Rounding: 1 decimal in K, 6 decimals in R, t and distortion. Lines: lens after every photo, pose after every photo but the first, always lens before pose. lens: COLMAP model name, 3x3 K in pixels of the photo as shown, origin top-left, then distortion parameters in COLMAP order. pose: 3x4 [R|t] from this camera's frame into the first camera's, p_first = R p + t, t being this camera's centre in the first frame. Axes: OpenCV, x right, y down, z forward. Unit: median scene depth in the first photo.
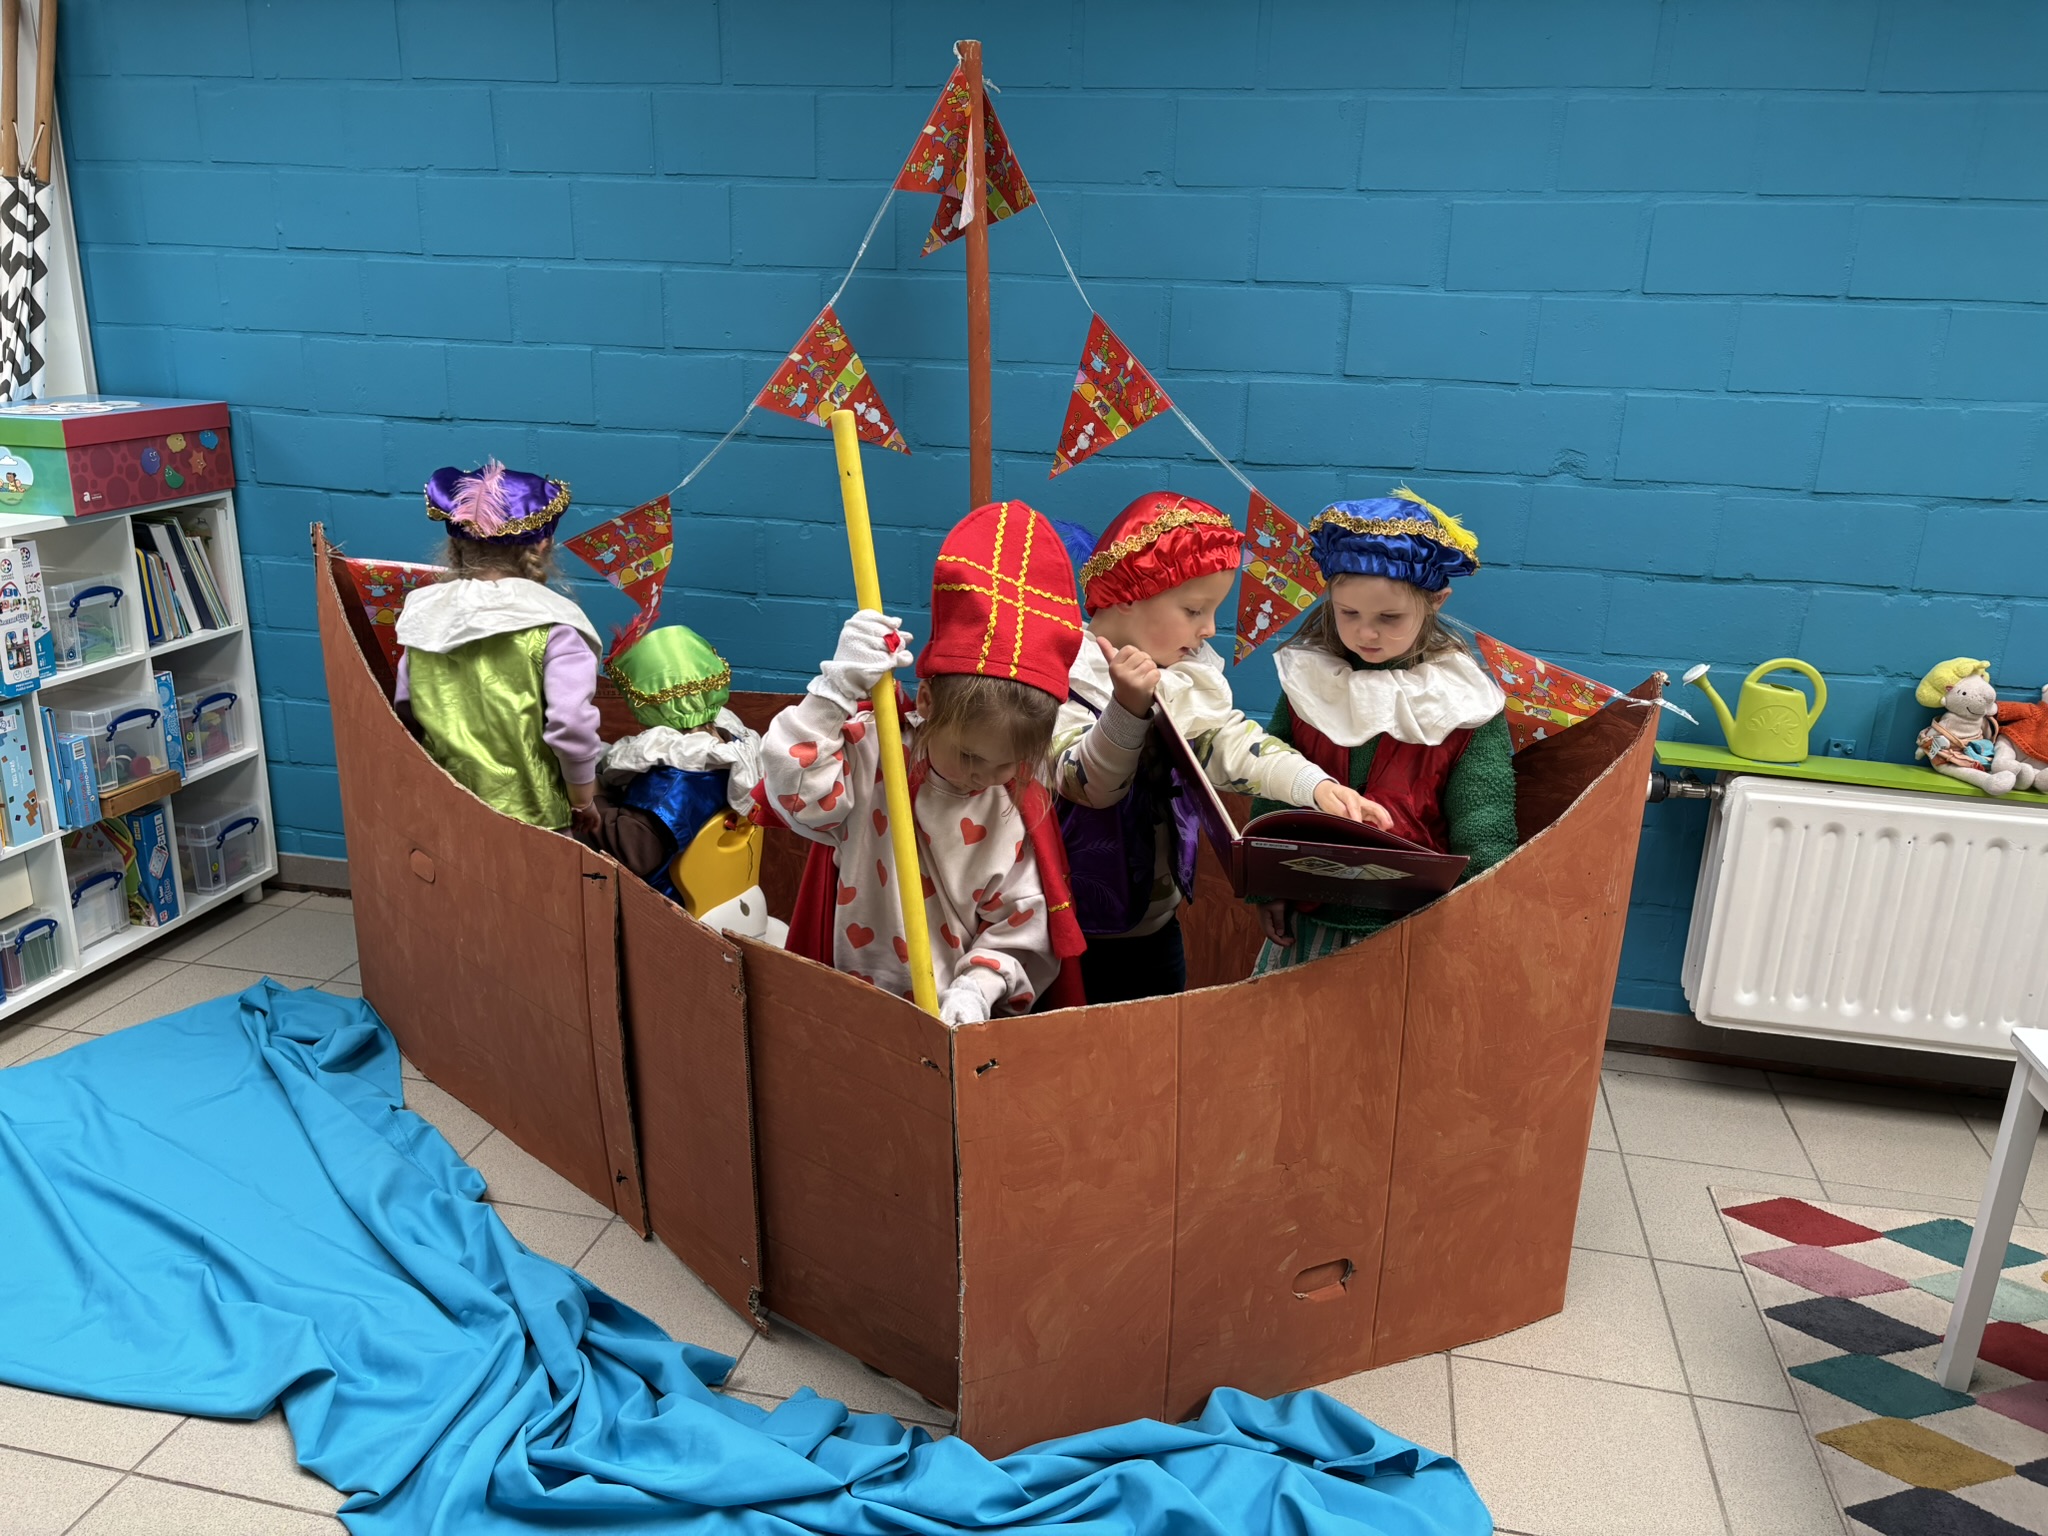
lens RADIAL K [[1543.5, 0, 1030.1], [0, 1543.5, 773.3], [0, 0, 1]] dist [0.053161, -0.055214]
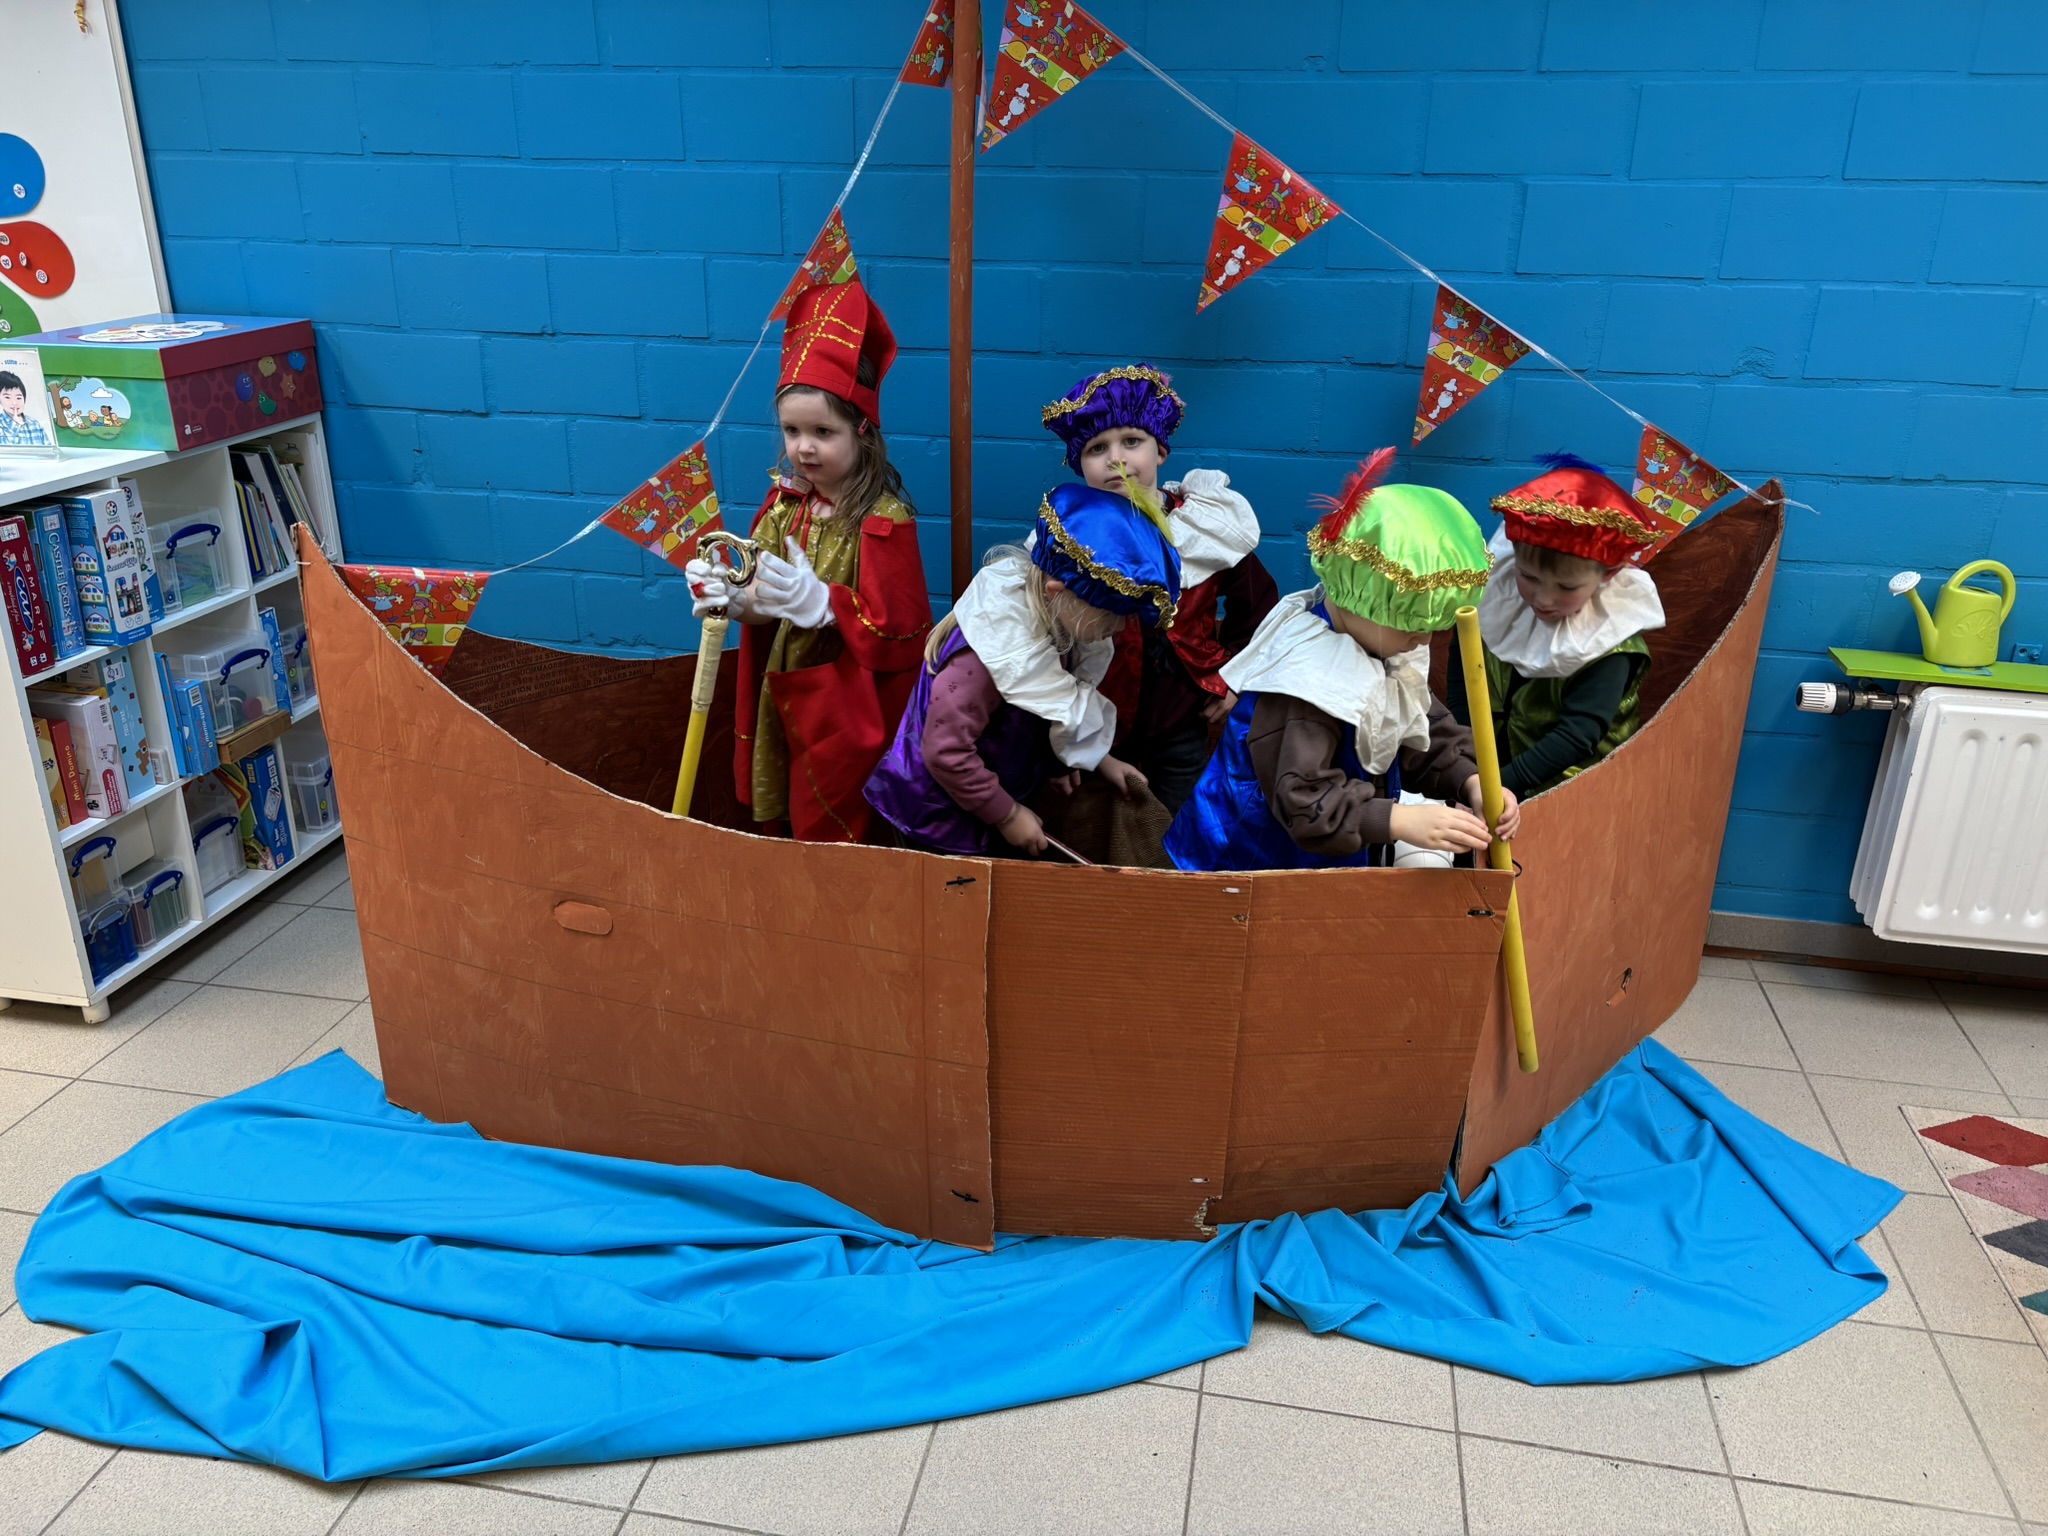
lens RADIAL K [[1543.5, 0, 1027.6], [0, 1543.5, 753.5], [0, 0, 1]] dist [0.053161, -0.055214]
pose [[0.999627, -0.024813, 0.011439, -0.109461], [0.023883, 0.996874, 0.075309, -0.040336], [-0.013272, -0.075008, 0.997095, 0.032776]]
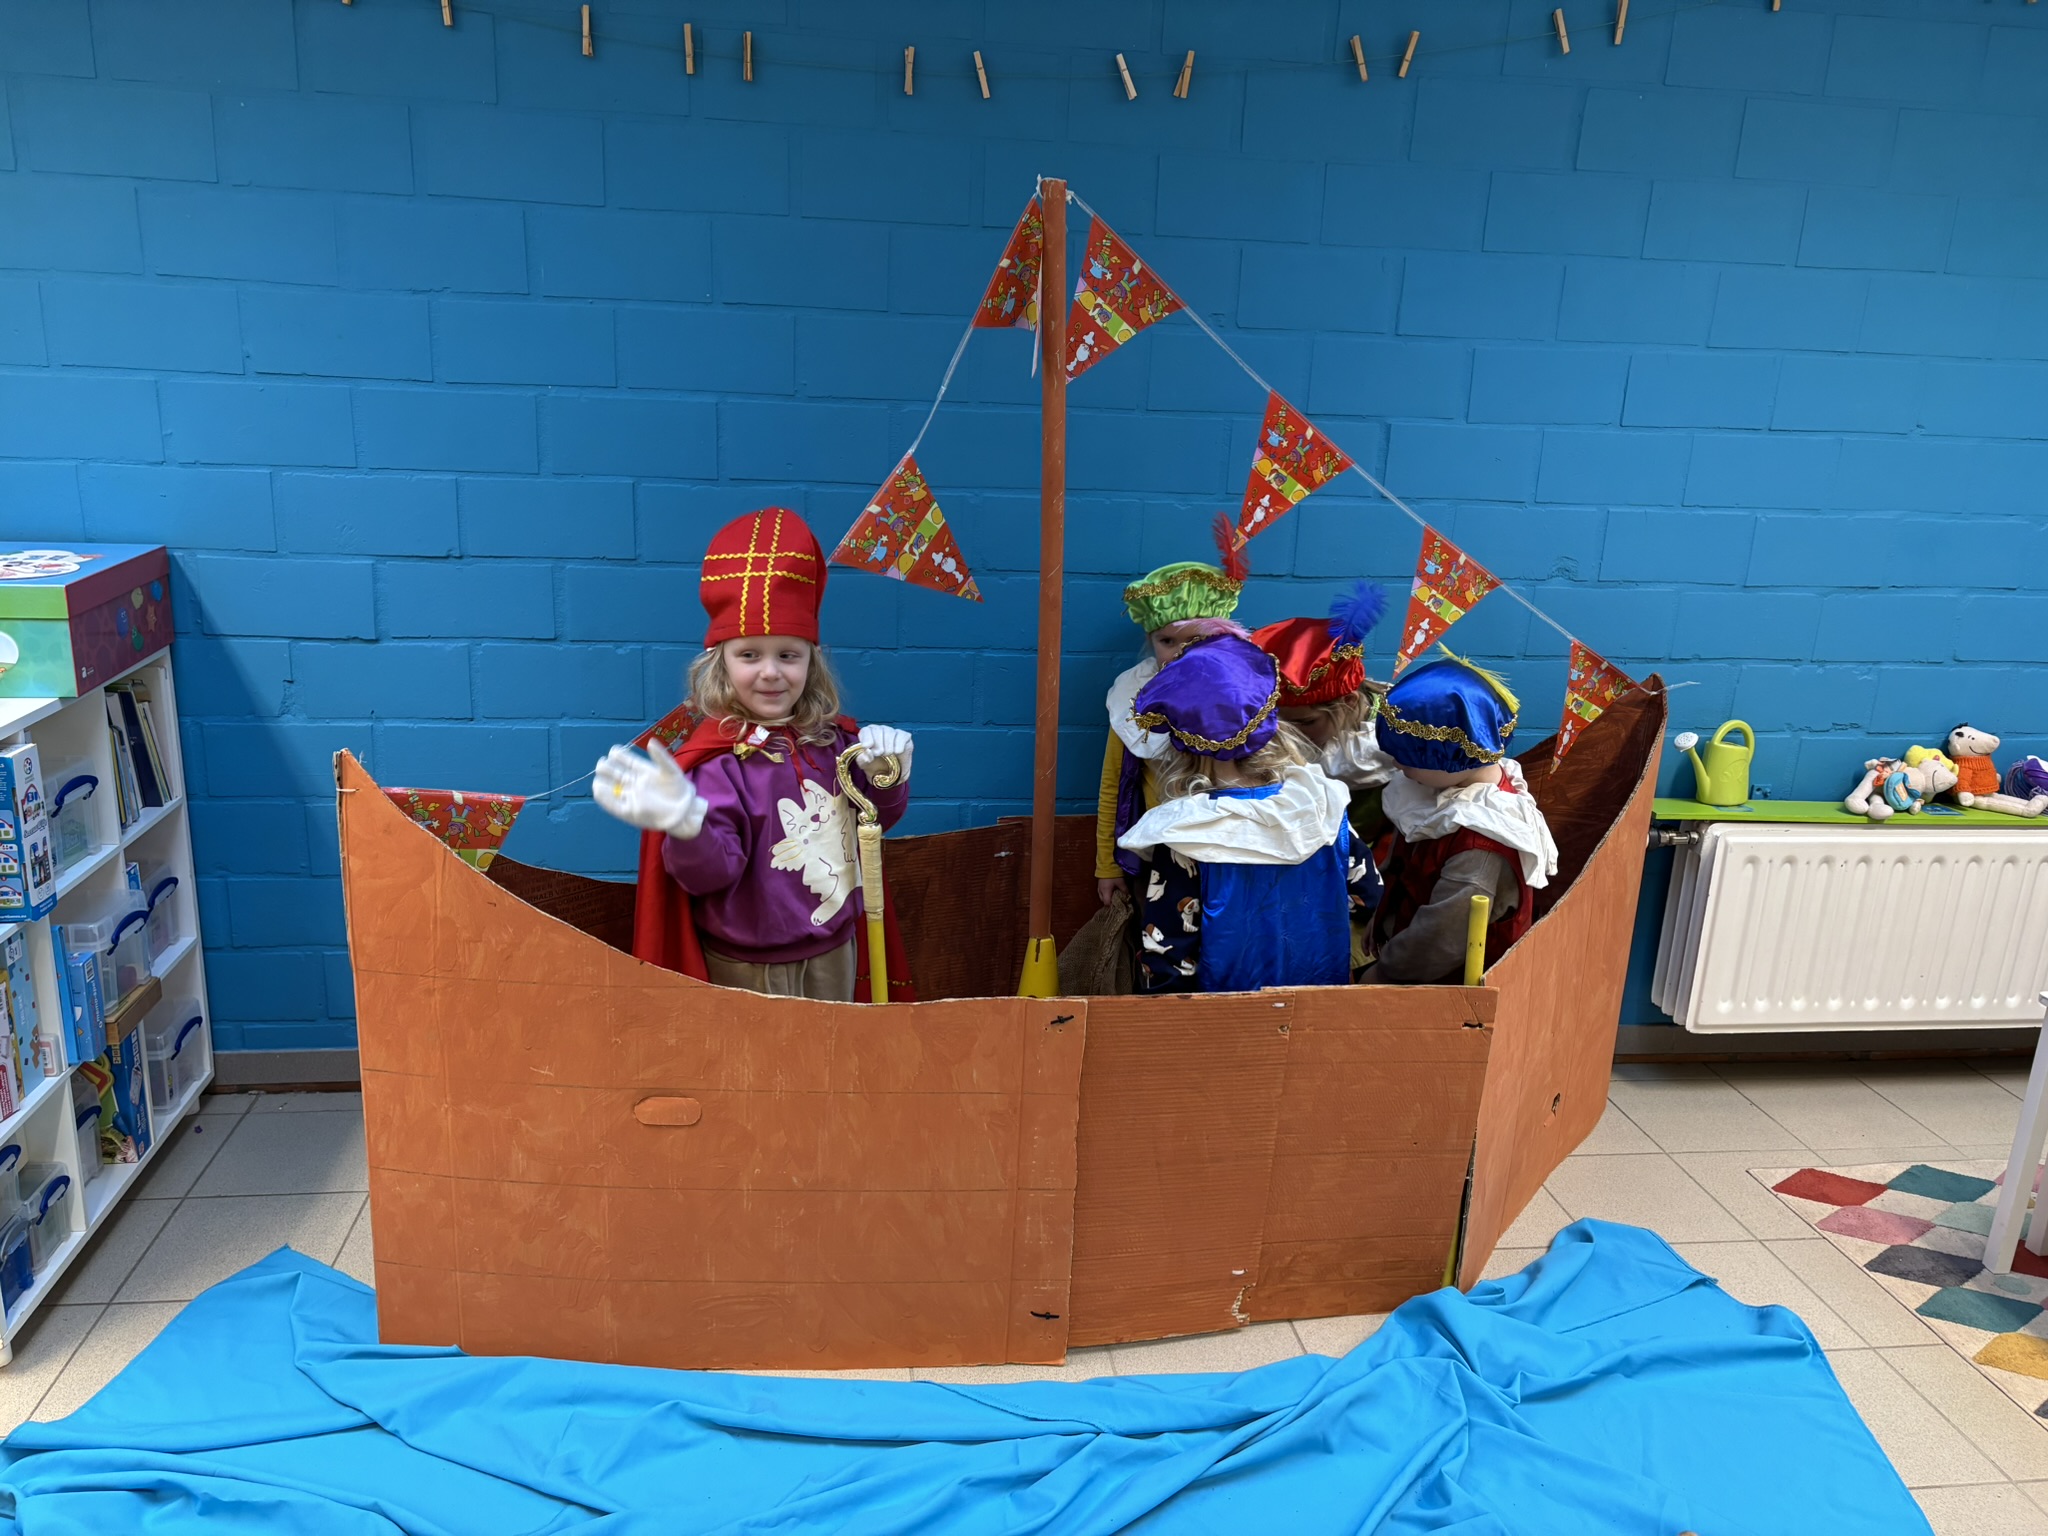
lens RADIAL K [[1543.5, 0, 1008.8], [0, 1543.5, 780.5], [0, 0, 1]] dist [0.053161, -0.055214]
pose [[0.942284, -0.084165, 0.324063, -0.410650], [0.089419, 0.995993, -0.001329, -0.072739], [-0.322653, 0.030229, 0.946035, 0.036850]]
